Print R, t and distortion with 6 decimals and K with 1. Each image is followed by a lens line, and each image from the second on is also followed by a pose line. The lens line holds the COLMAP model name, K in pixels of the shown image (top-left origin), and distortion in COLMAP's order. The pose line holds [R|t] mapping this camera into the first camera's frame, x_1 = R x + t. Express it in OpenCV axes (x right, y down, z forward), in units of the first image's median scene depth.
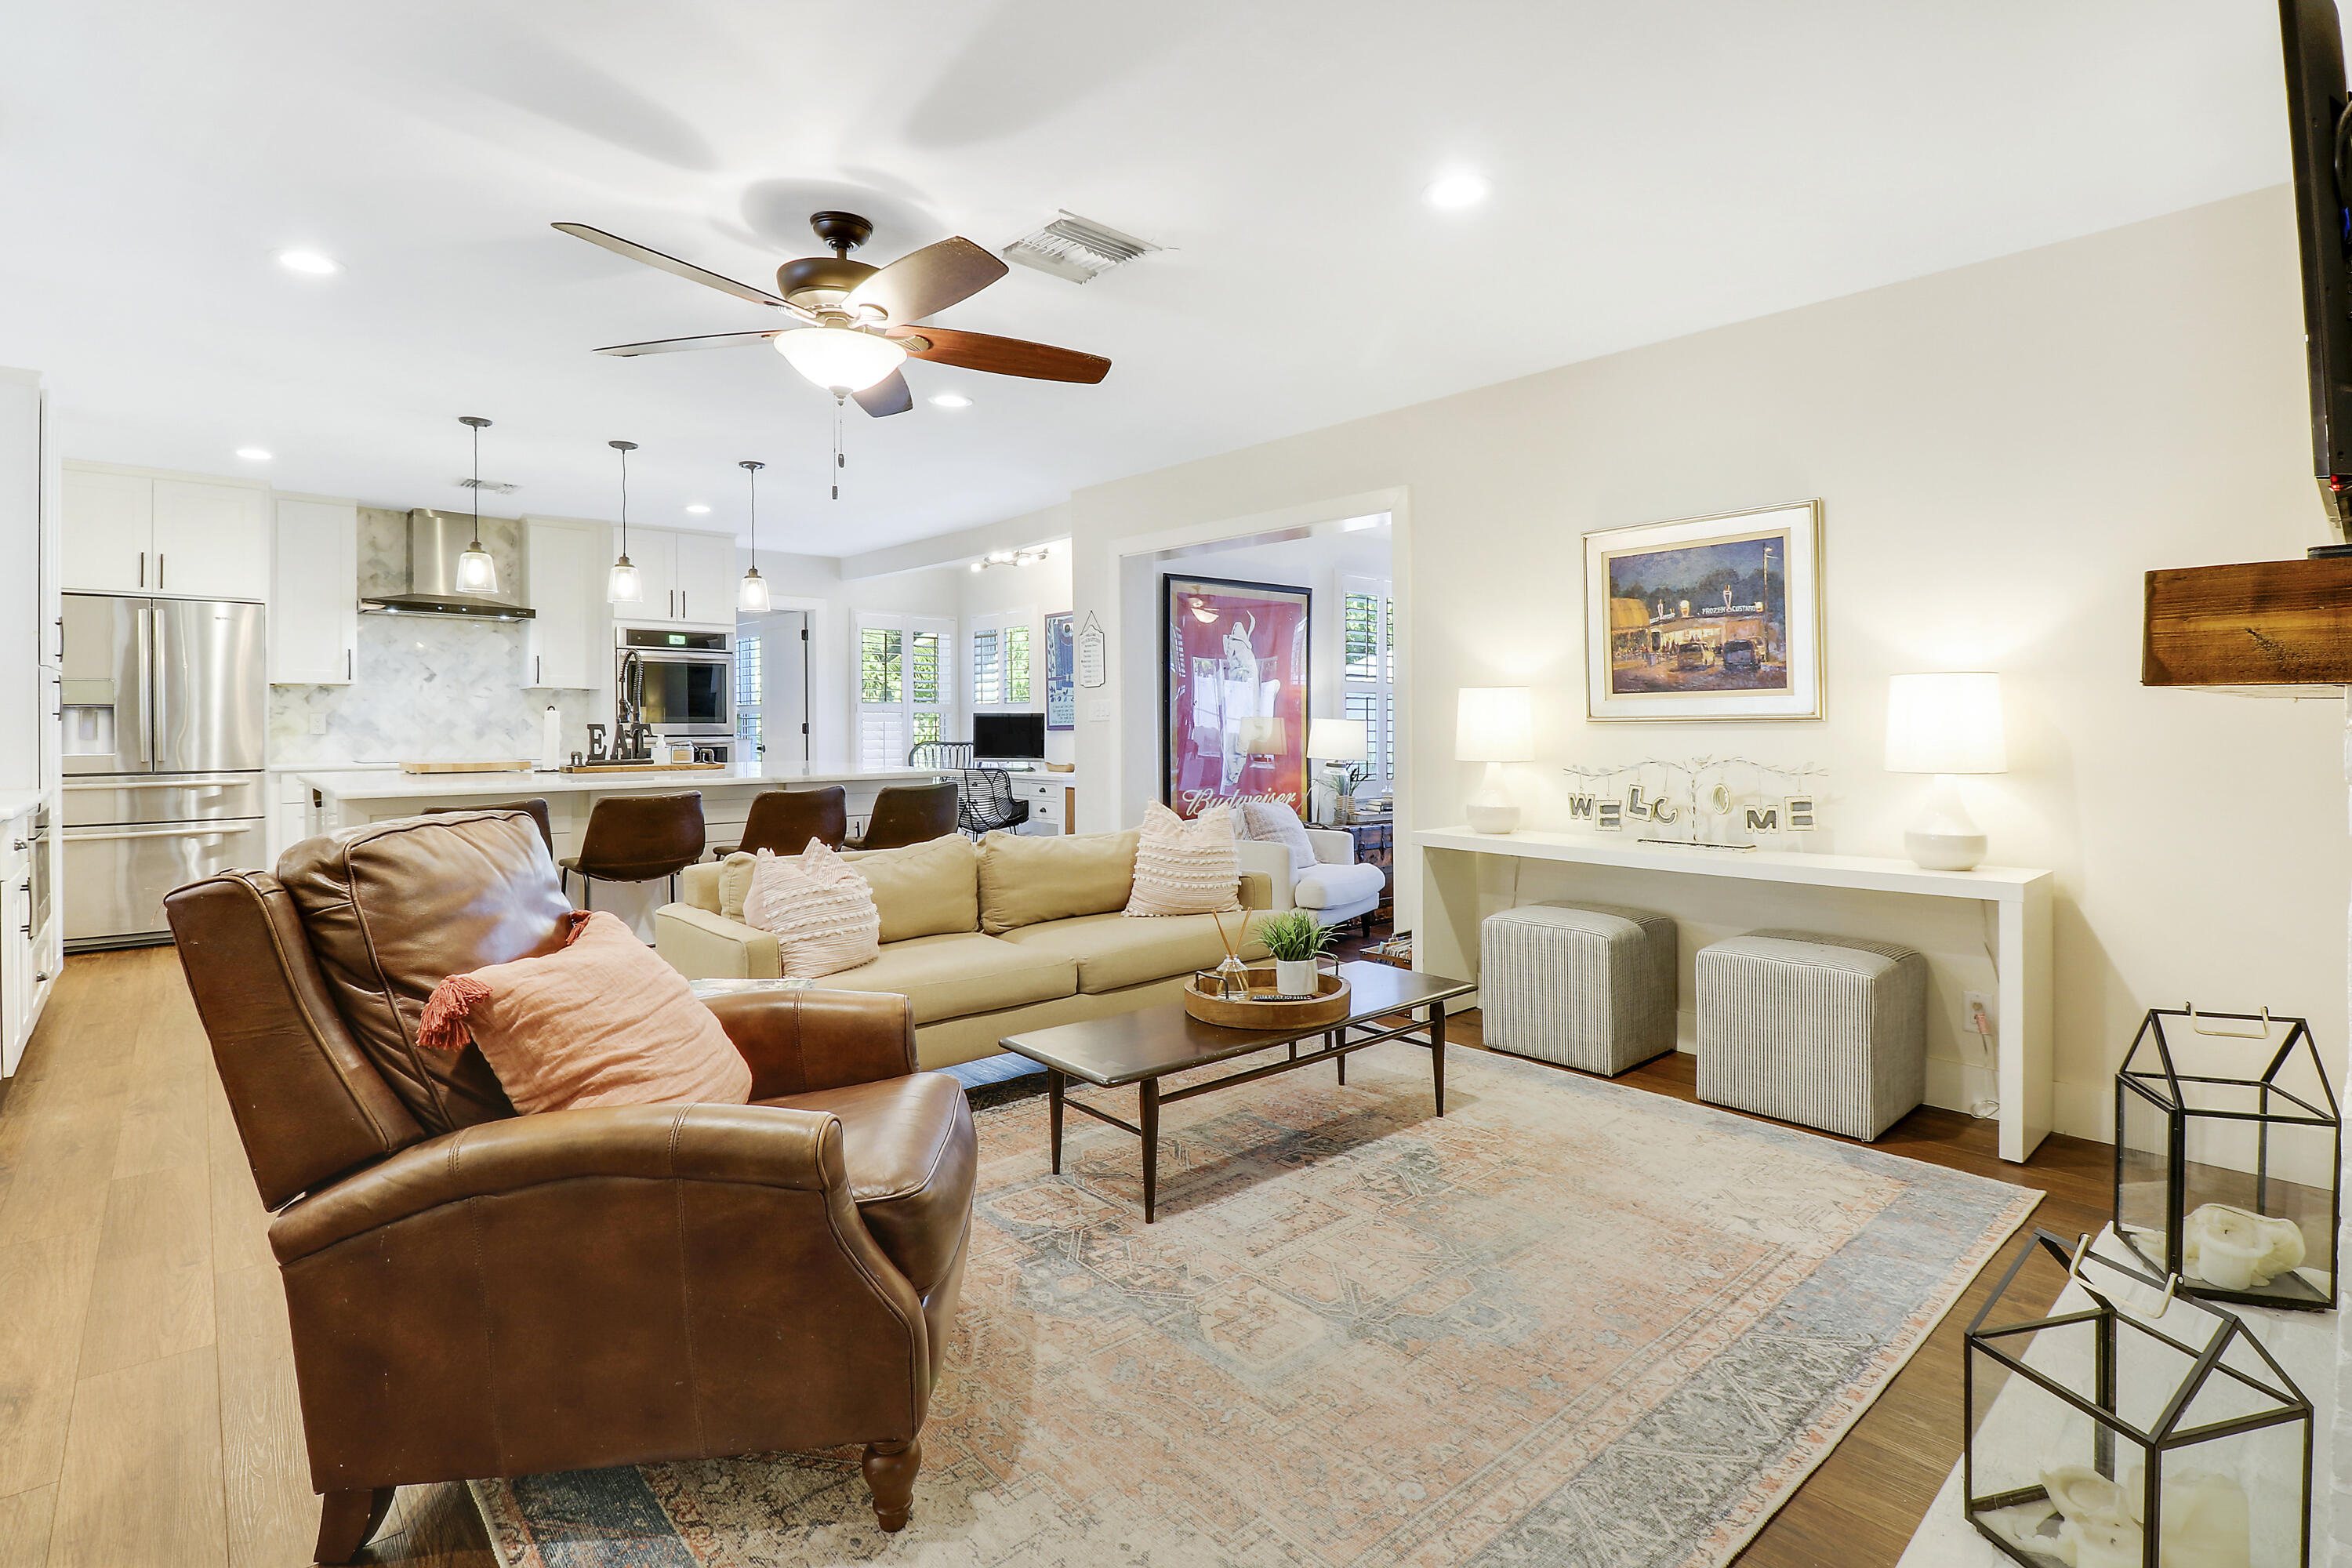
lens RADIAL K [[1115.2, 0, 1179.2], [0, 1115.2, 731.2], [0, 0, 1]] dist [-0.005259, -0.009738]
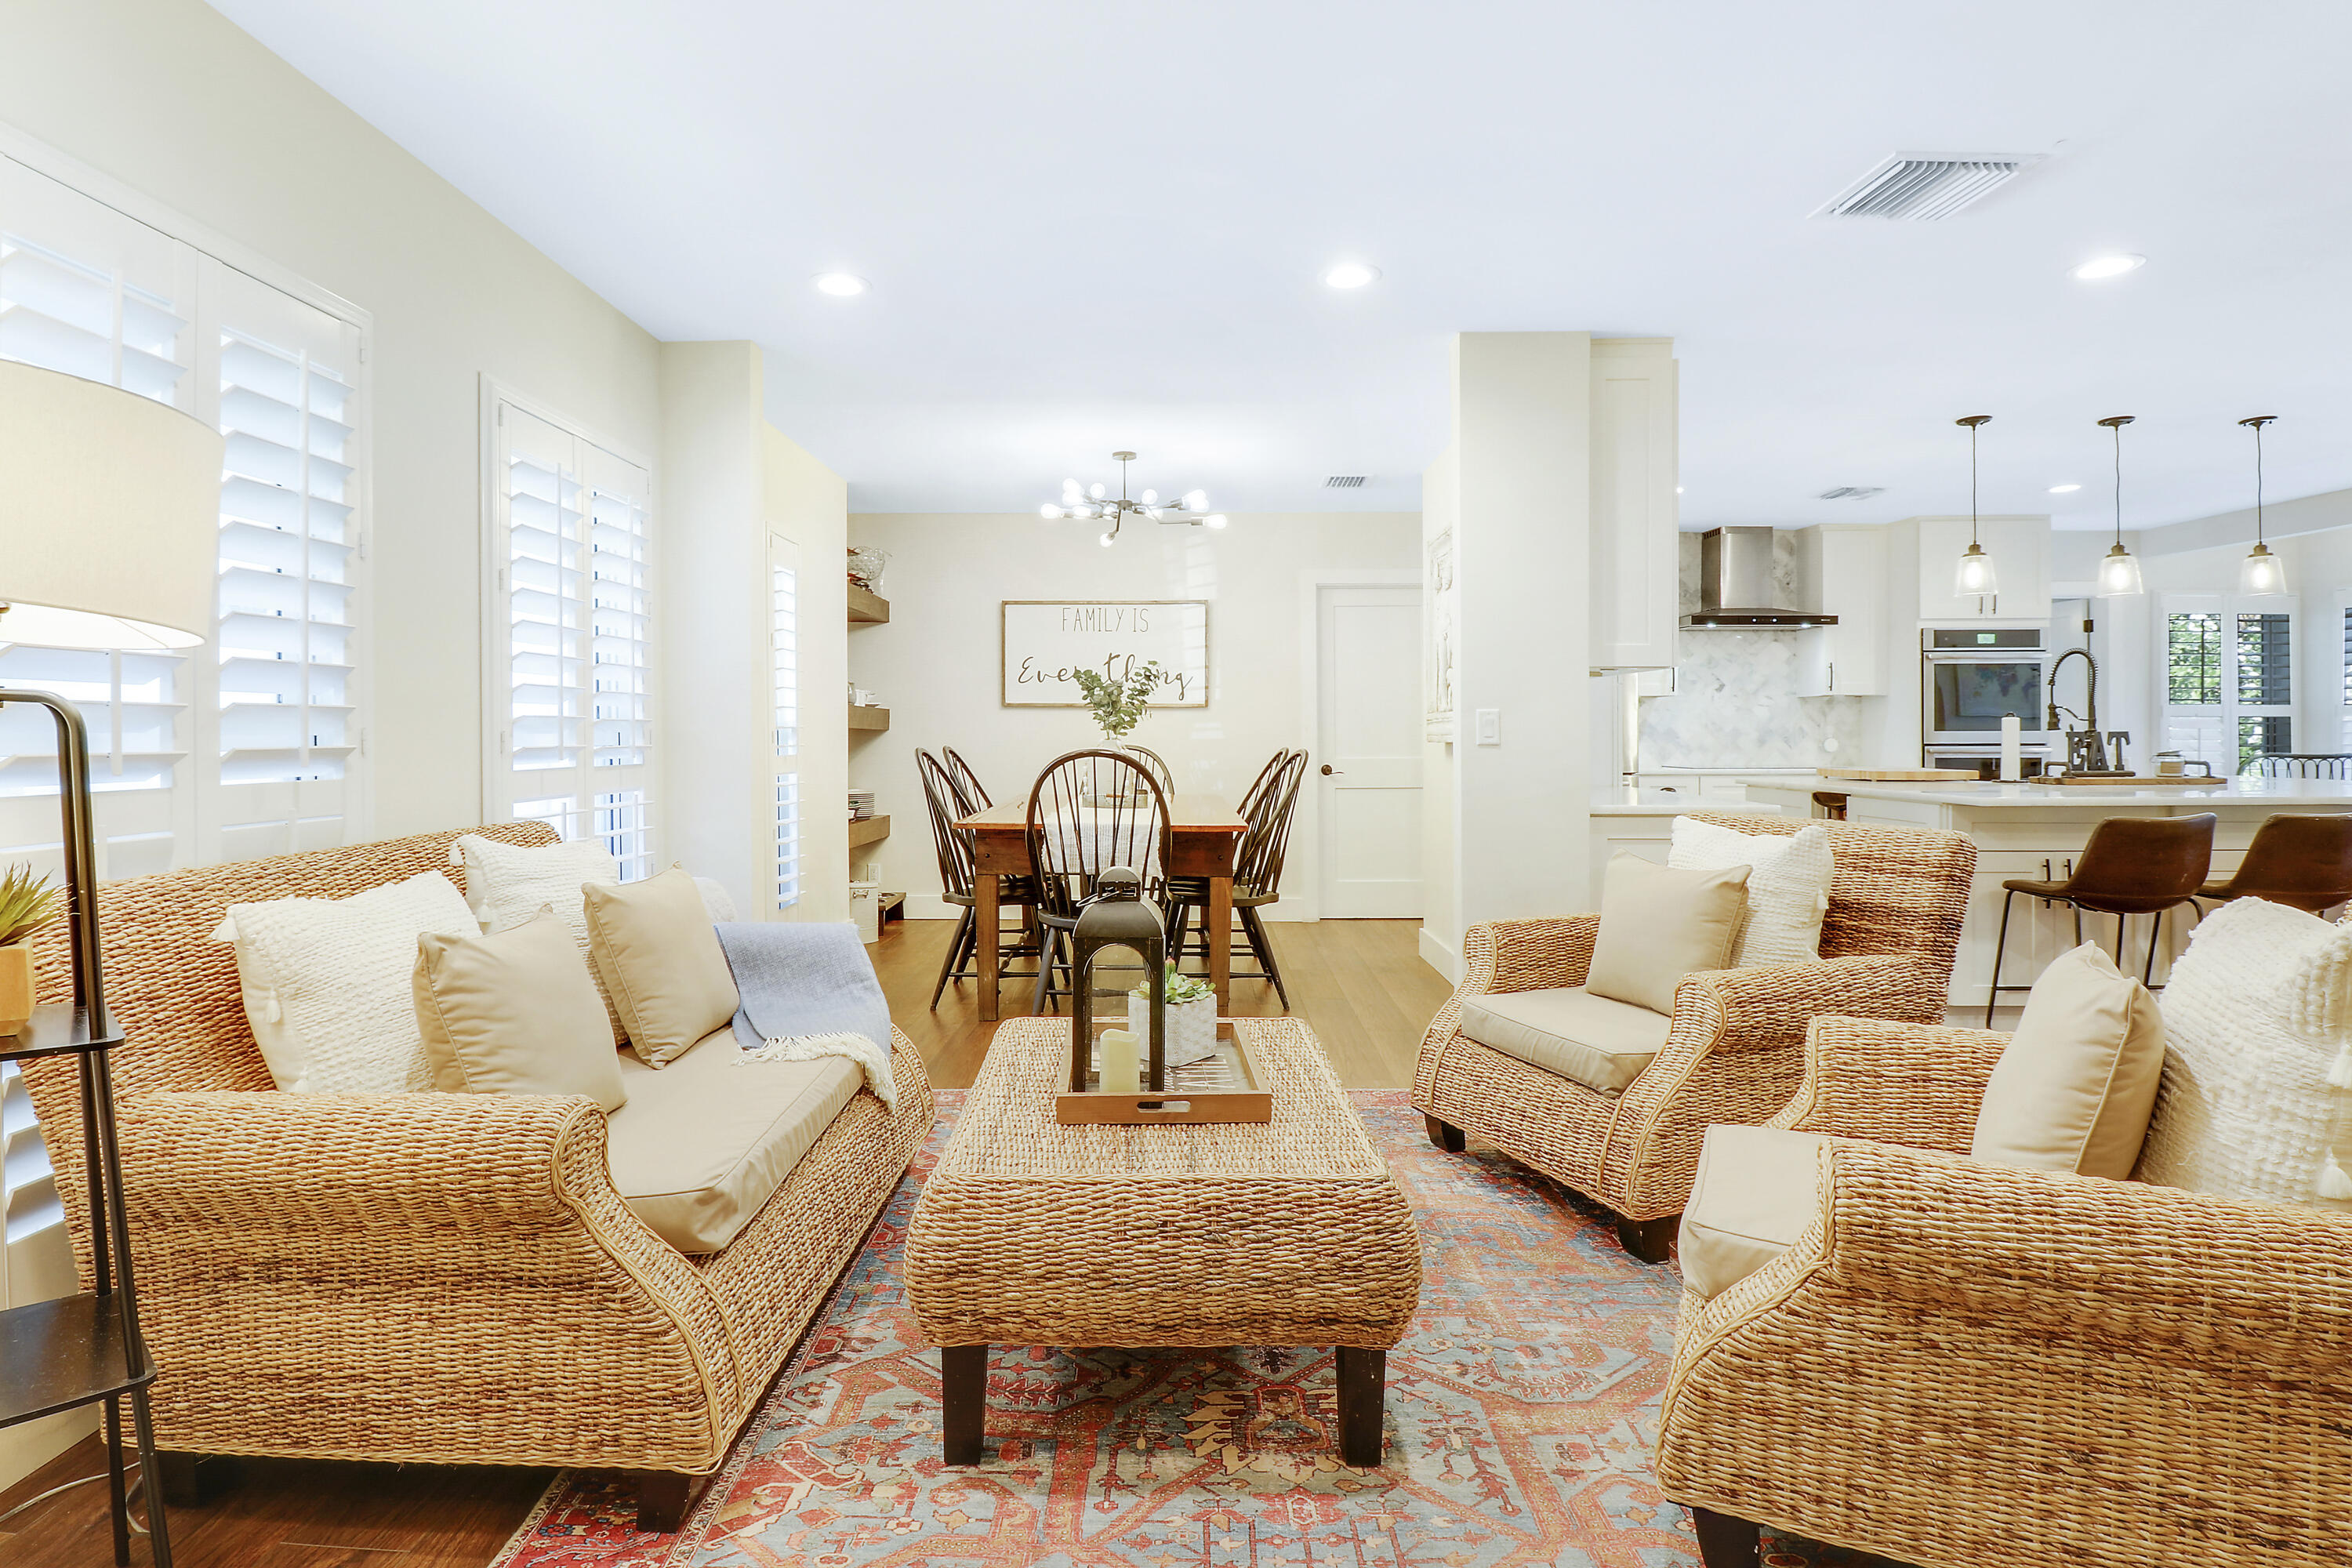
lens RADIAL K [[1149.9, 0, 1145.2], [0, 1149.9, 764.0], [0, 0, 1]] dist [-0.014787, -0.001040]
pose [[0.718006, 0.015913, -0.695855, -0.420871], [-0.000923, 0.999760, 0.021910, 0.000293], [0.696036, -0.015089, 0.717848, -0.209011]]
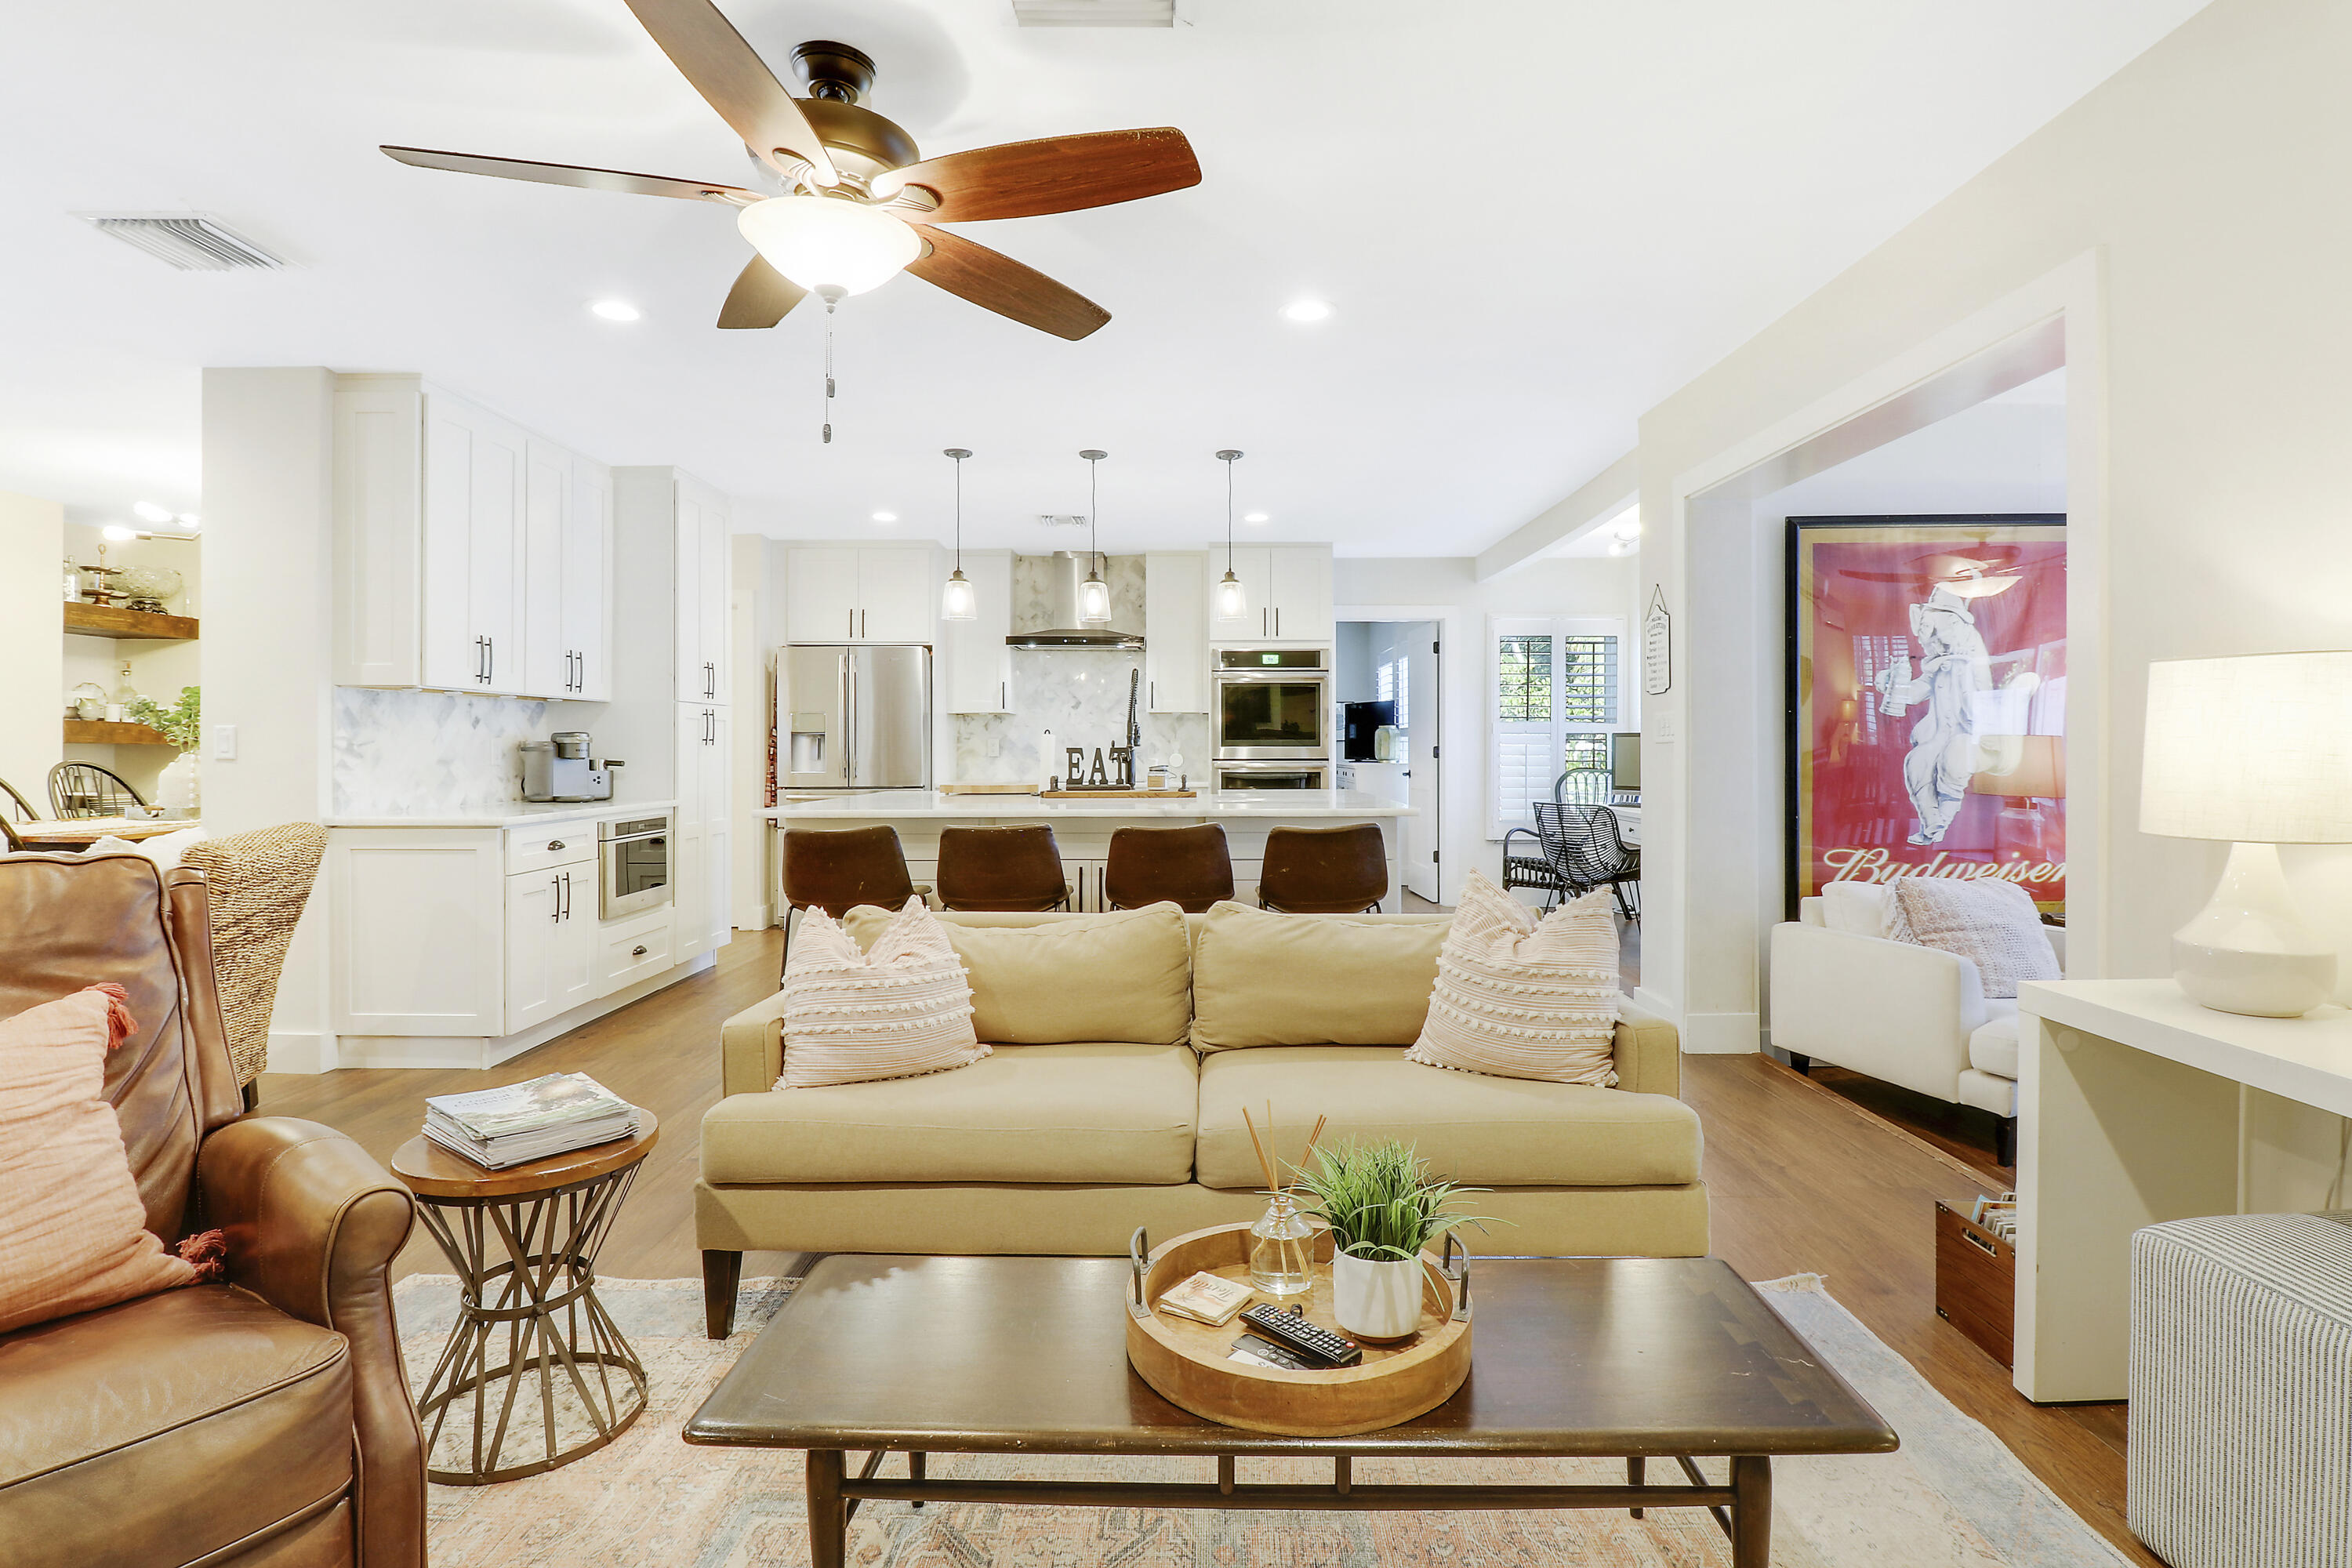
lens RADIAL K [[1115.2, 0, 1199.1], [0, 1115.2, 750.9], [0, 0, 1]] dist [-0.005259, -0.009738]
pose [[0.748284, 0.001450, -0.663377, 0.204901], [-0.003502, 0.999992, -0.001765, -0.002074], [0.663369, 0.003643, 0.748284, 0.348452]]
